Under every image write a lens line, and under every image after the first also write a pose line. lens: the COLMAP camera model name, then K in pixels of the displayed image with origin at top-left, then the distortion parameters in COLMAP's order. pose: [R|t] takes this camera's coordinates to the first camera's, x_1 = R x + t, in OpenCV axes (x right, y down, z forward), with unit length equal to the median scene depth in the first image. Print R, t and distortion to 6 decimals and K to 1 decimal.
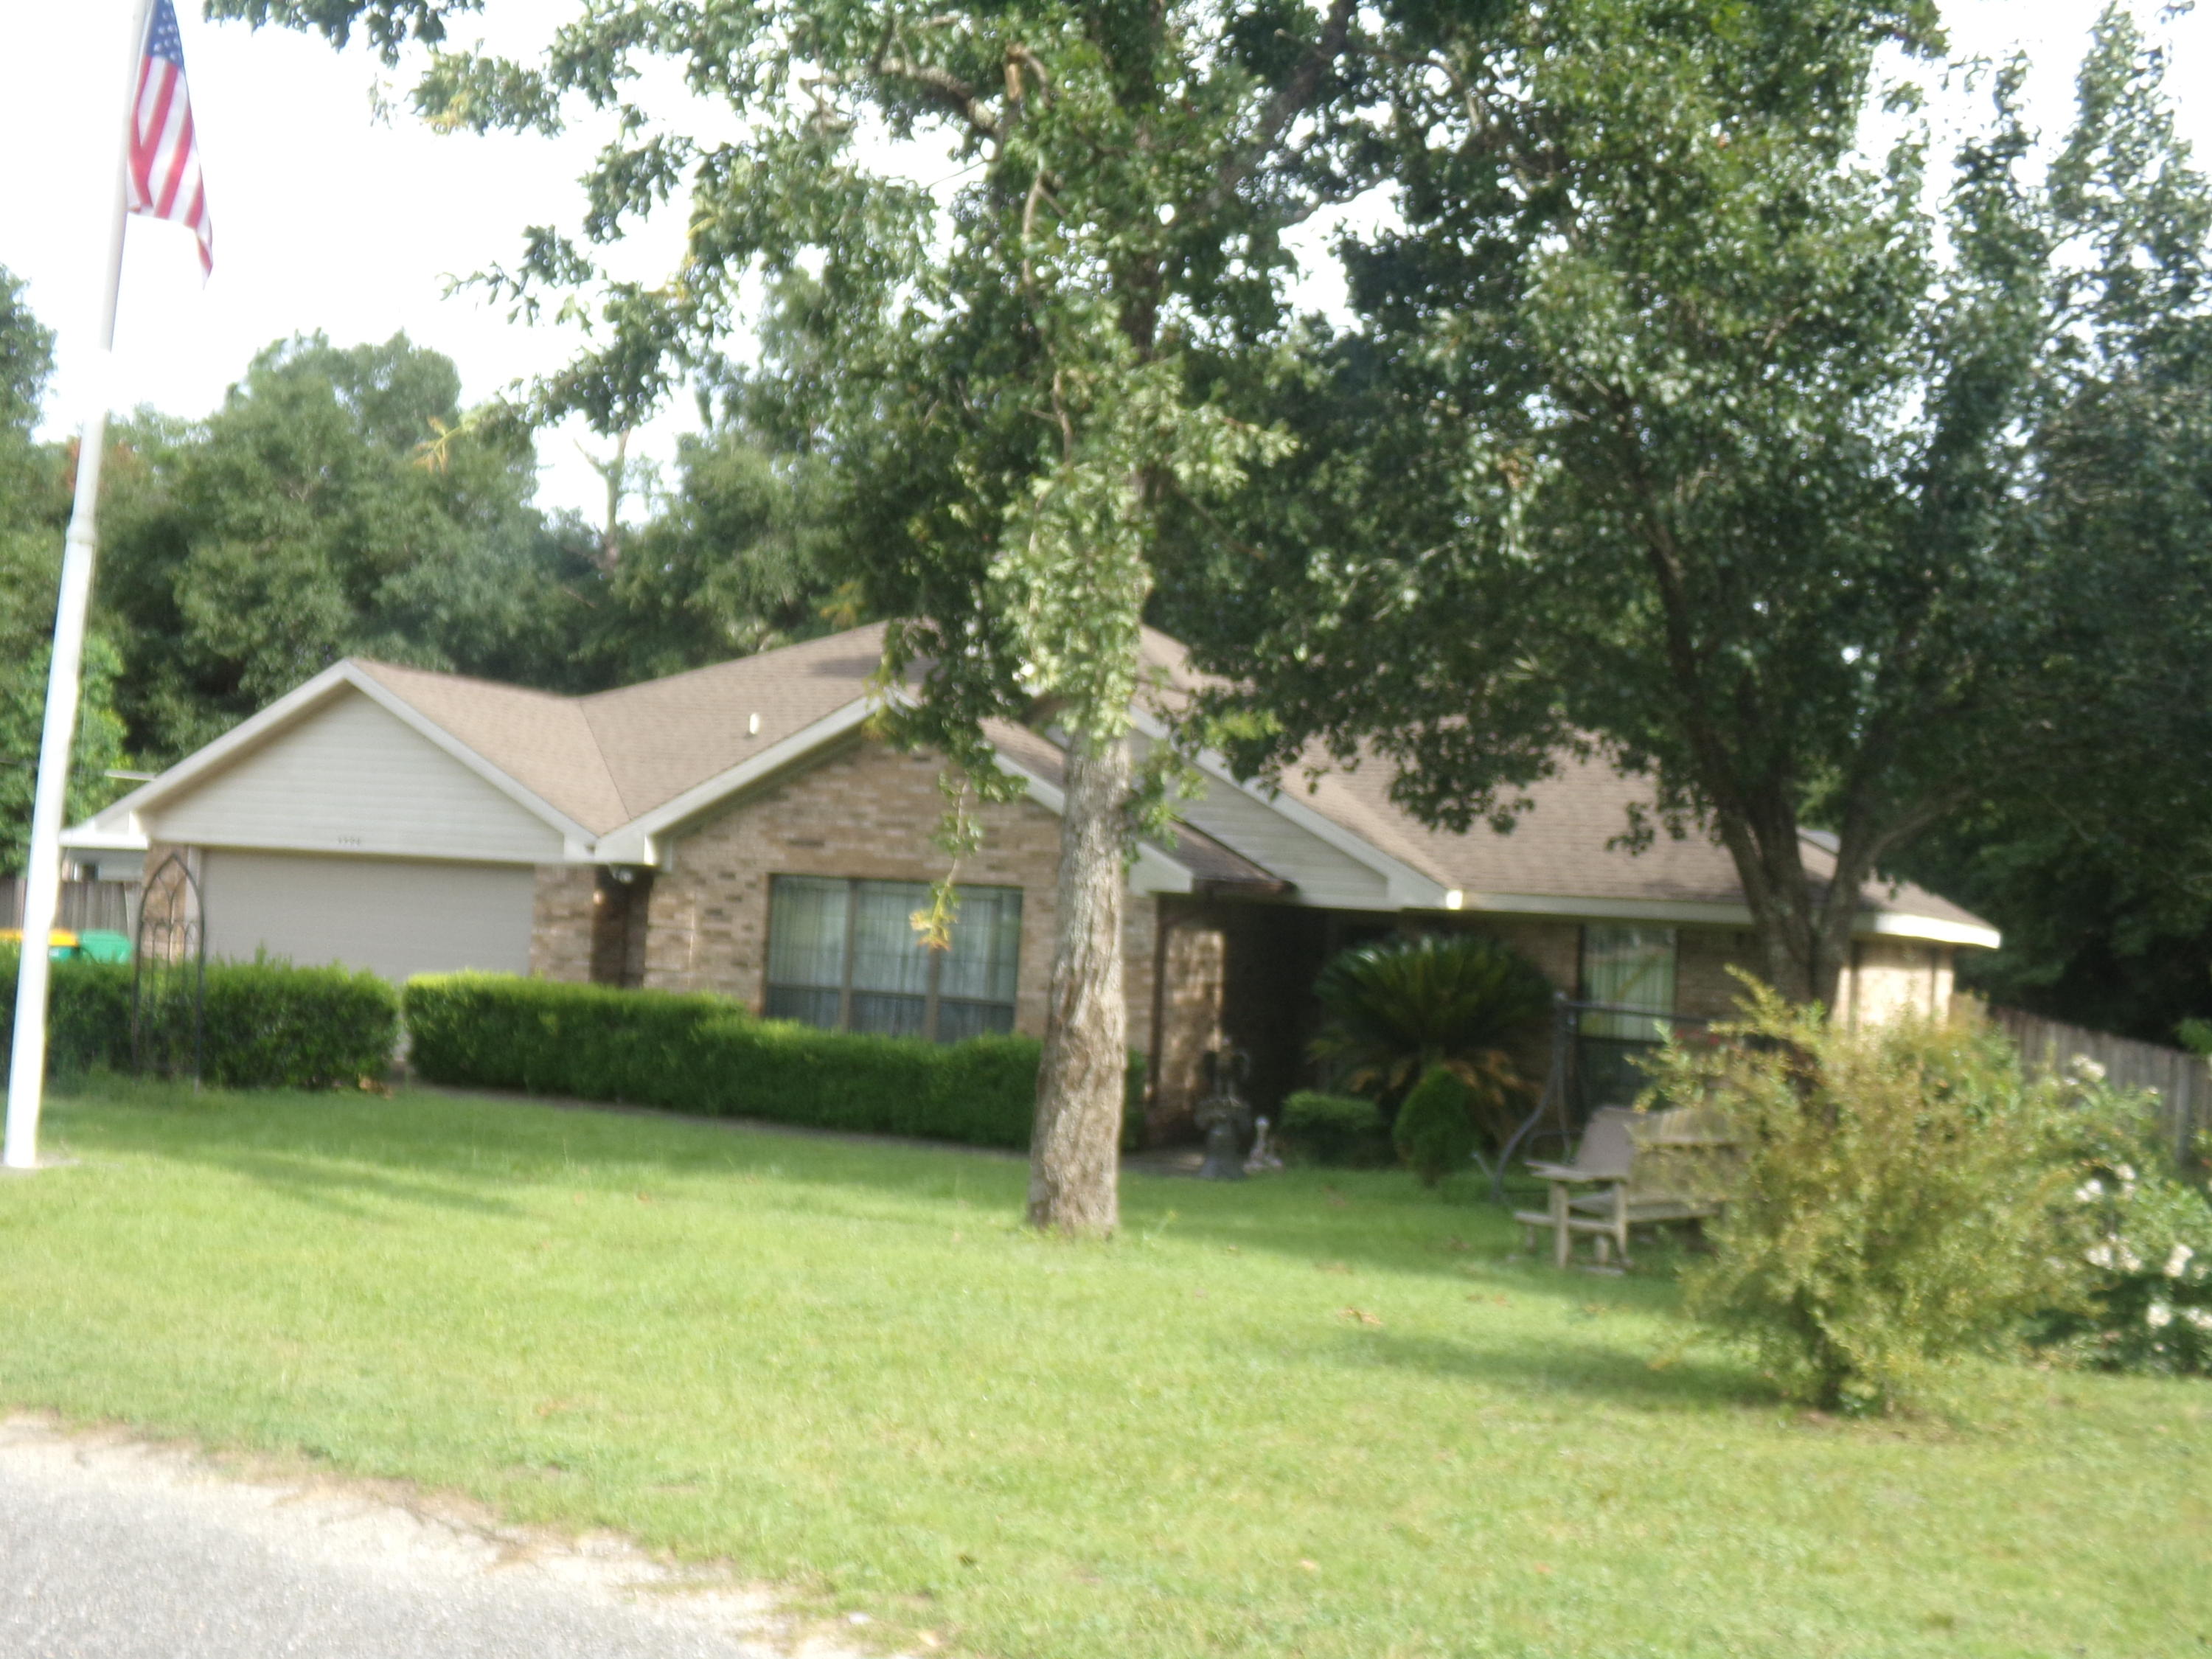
lens RADIAL K [[2441.1, 0, 1116.1], [0, 2441.1, 877.6], [0, 0, 1]] dist [0.095286, -0.420987]
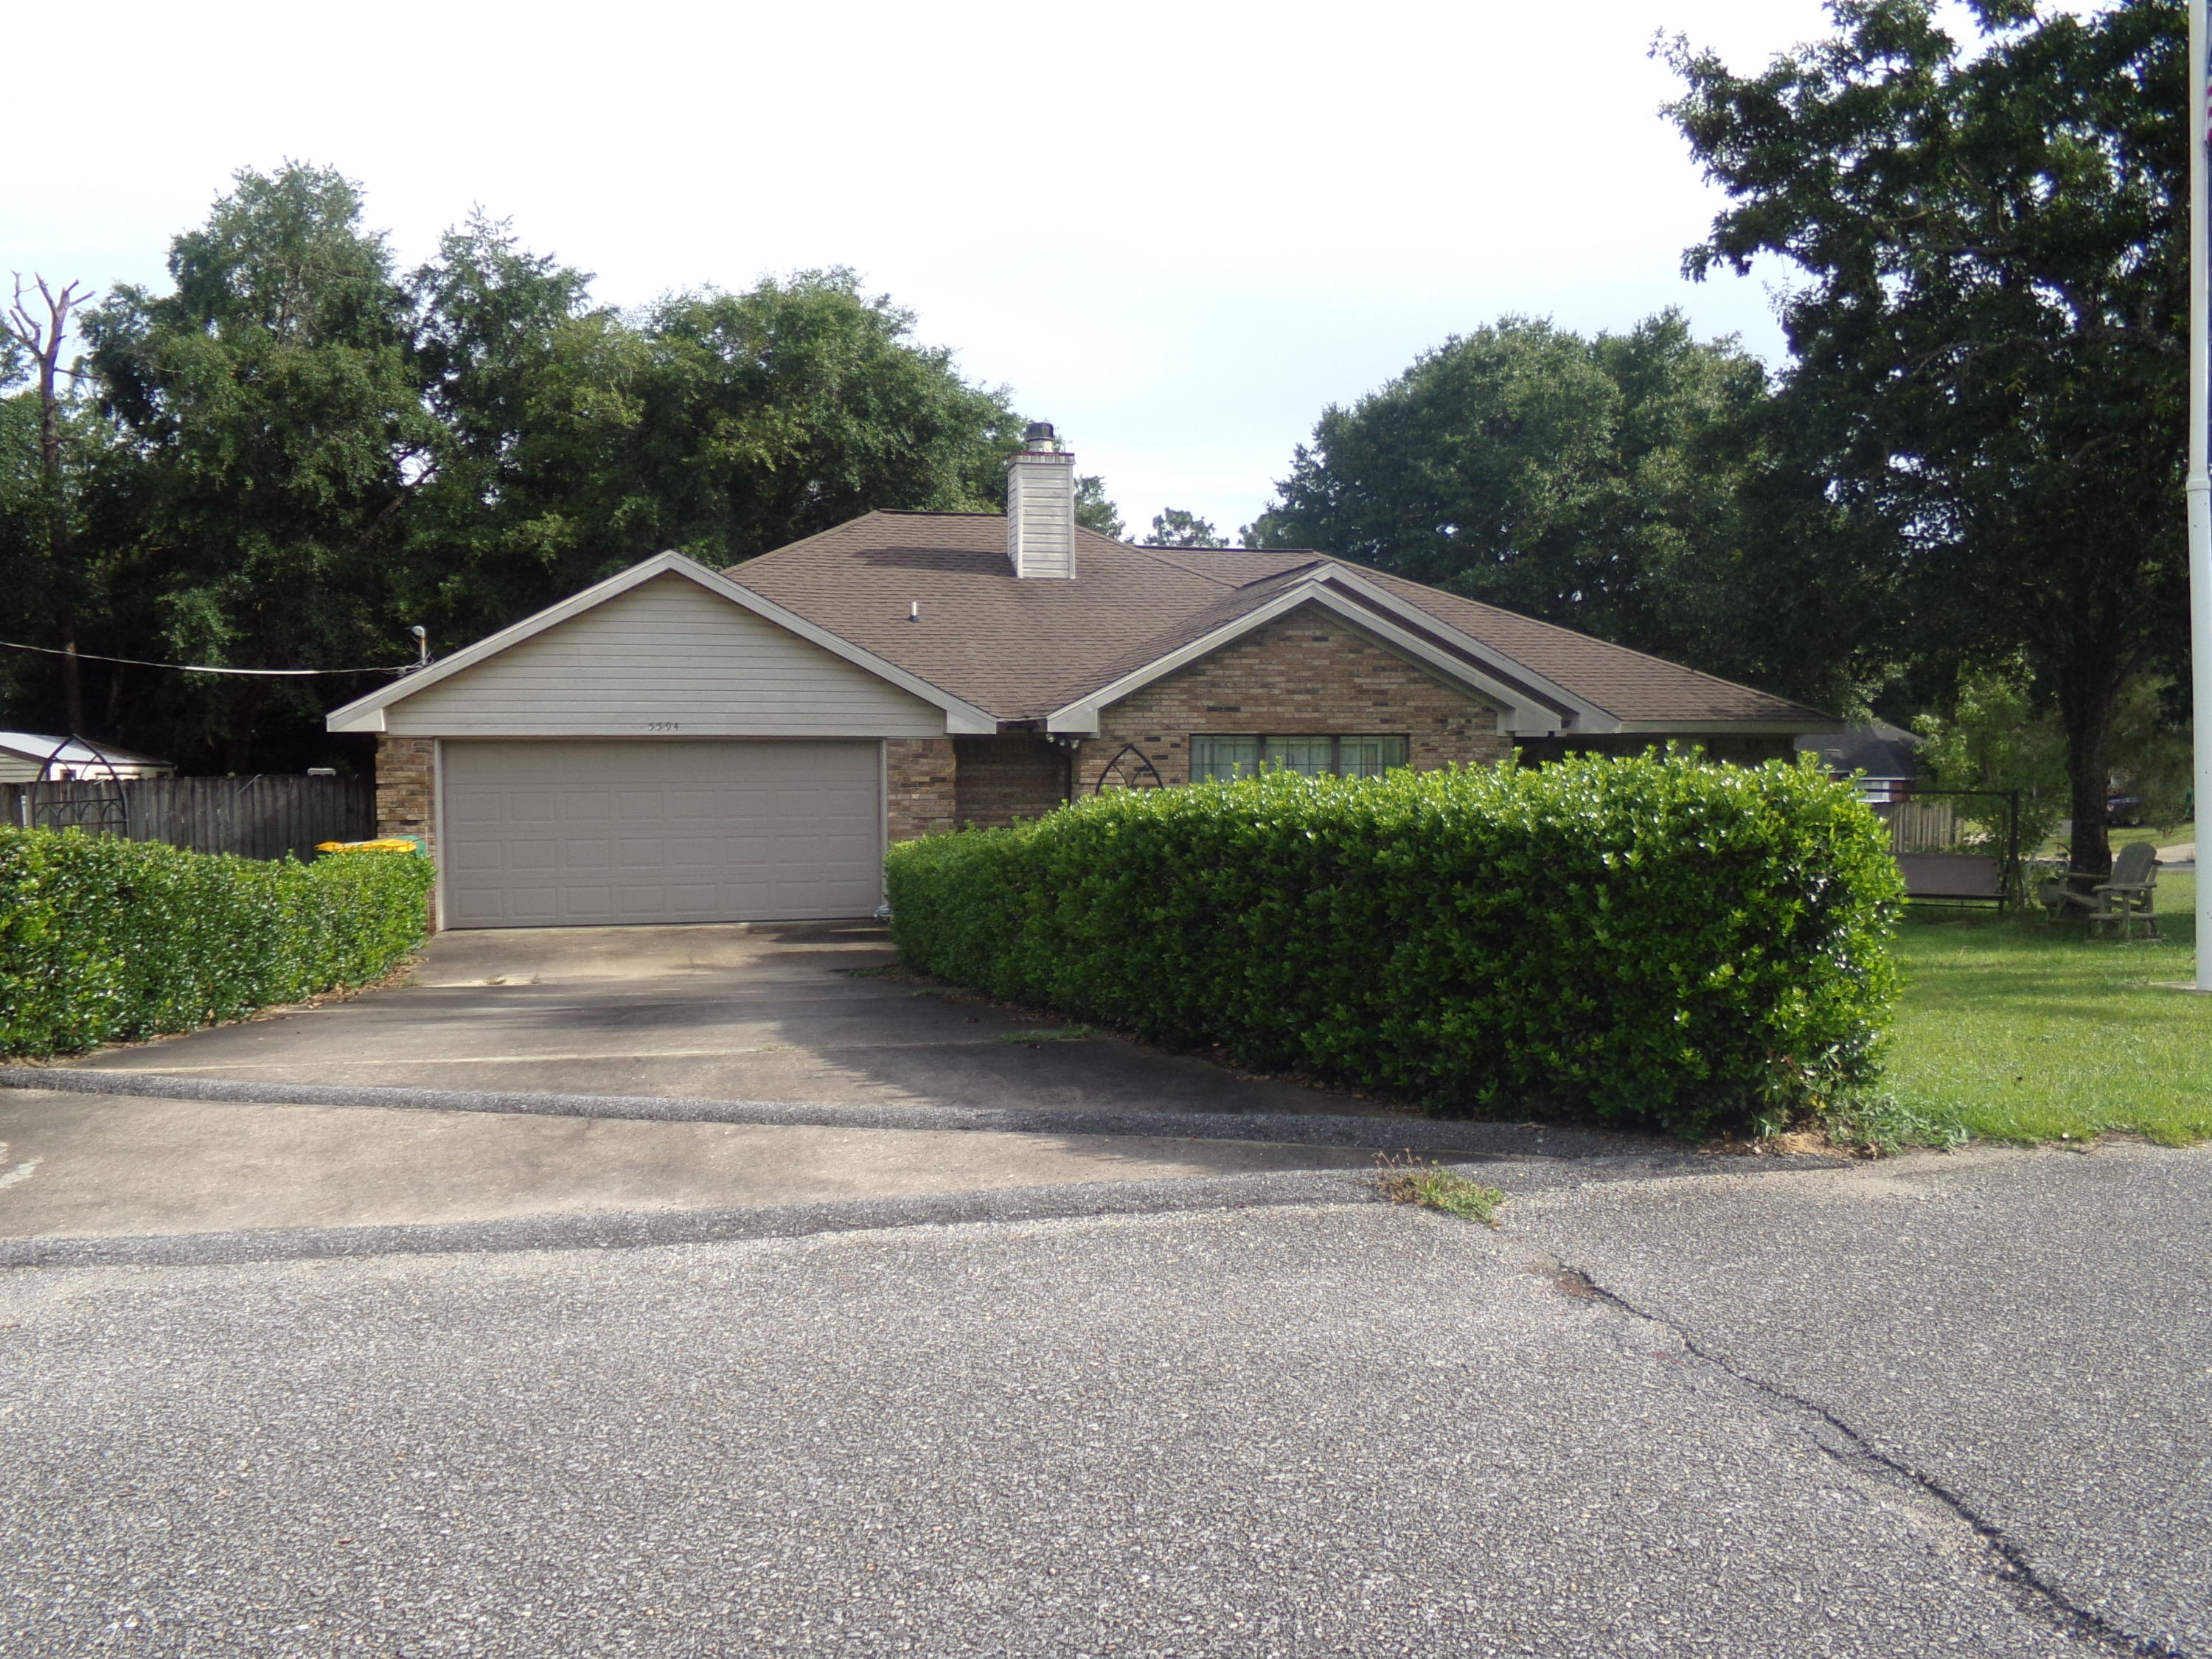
lens RADIAL K [[1813.7, 0, 1107.1], [0, 1813.7, 887.5], [0, 0, 1]] dist [0.106383, -0.355994]
pose [[0.784704, -0.103245, 0.611212, -0.737151], [0.040648, 0.992480, 0.115463, -0.032550], [-0.618537, -0.065759, 0.783000, 0.300787]]
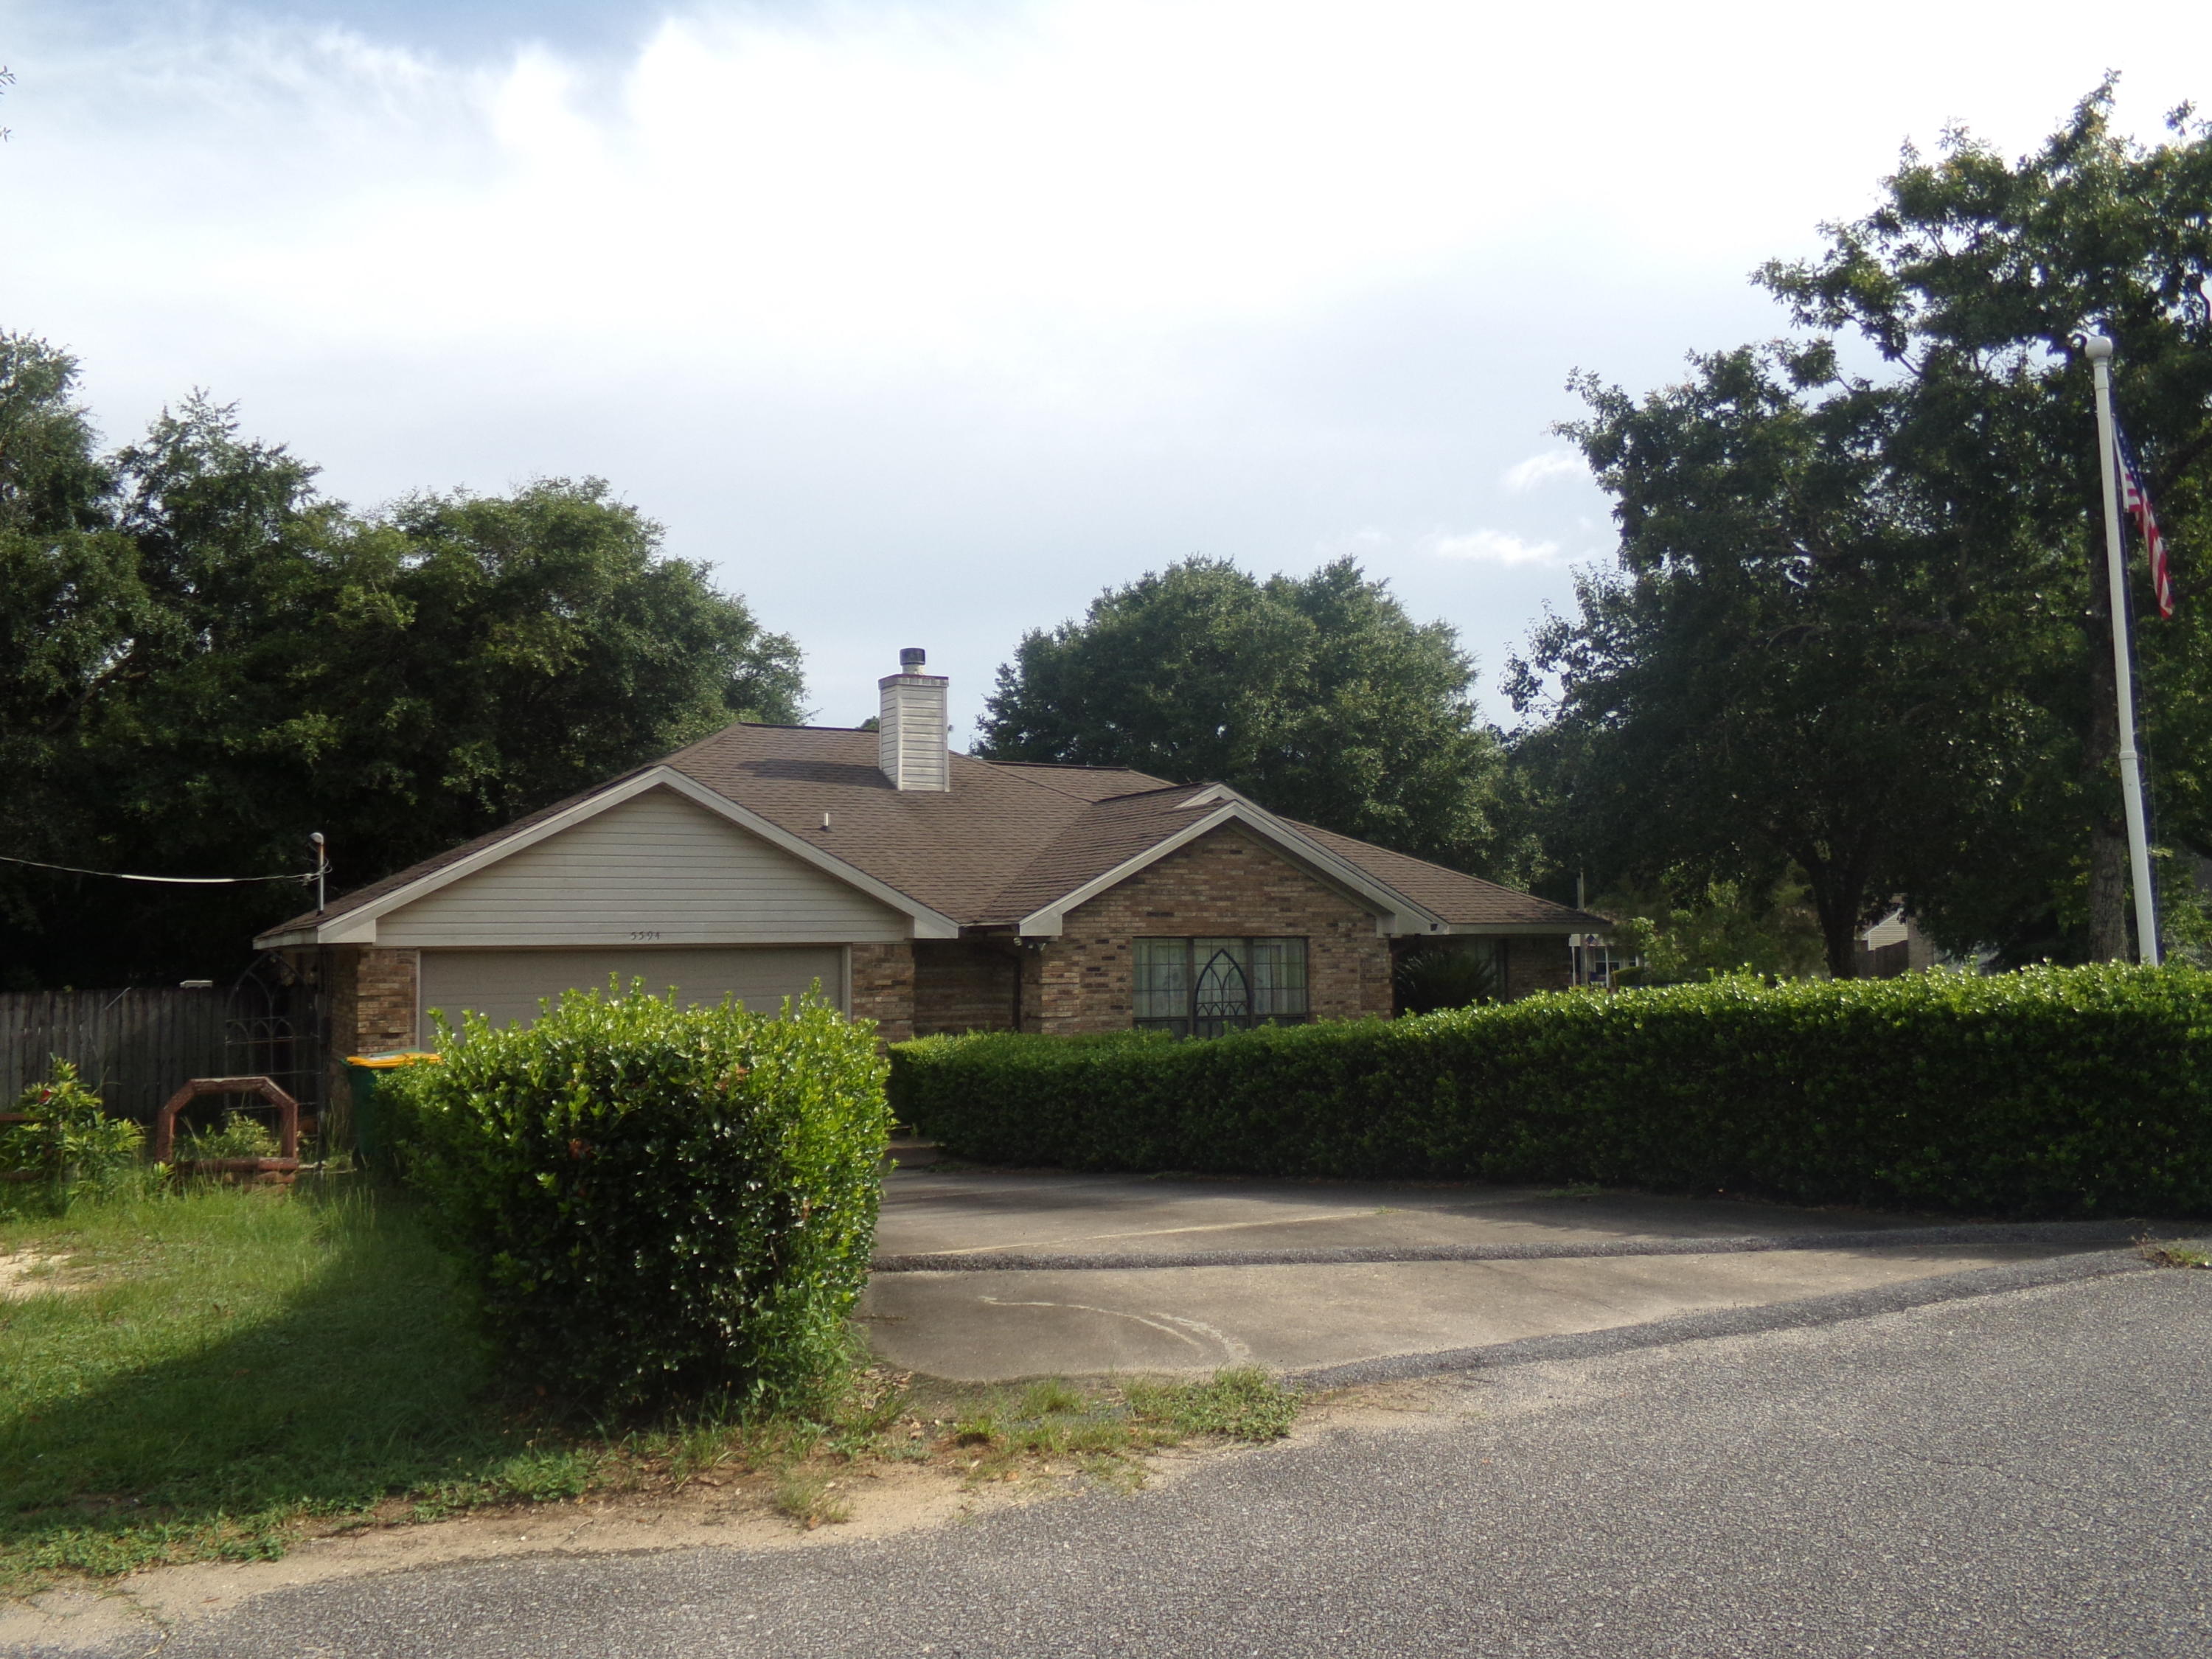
lens RADIAL K [[1843.6, 0, 1106.0], [0, 1843.6, 829.5], [0, 0, 1]] dist [0.125568, -0.291888]
pose [[0.589313, -0.011792, 0.807819, -0.966812], [0.036177, 0.999276, -0.011806, -0.049732], [-0.807094, 0.036182, 0.589313, 0.405155]]
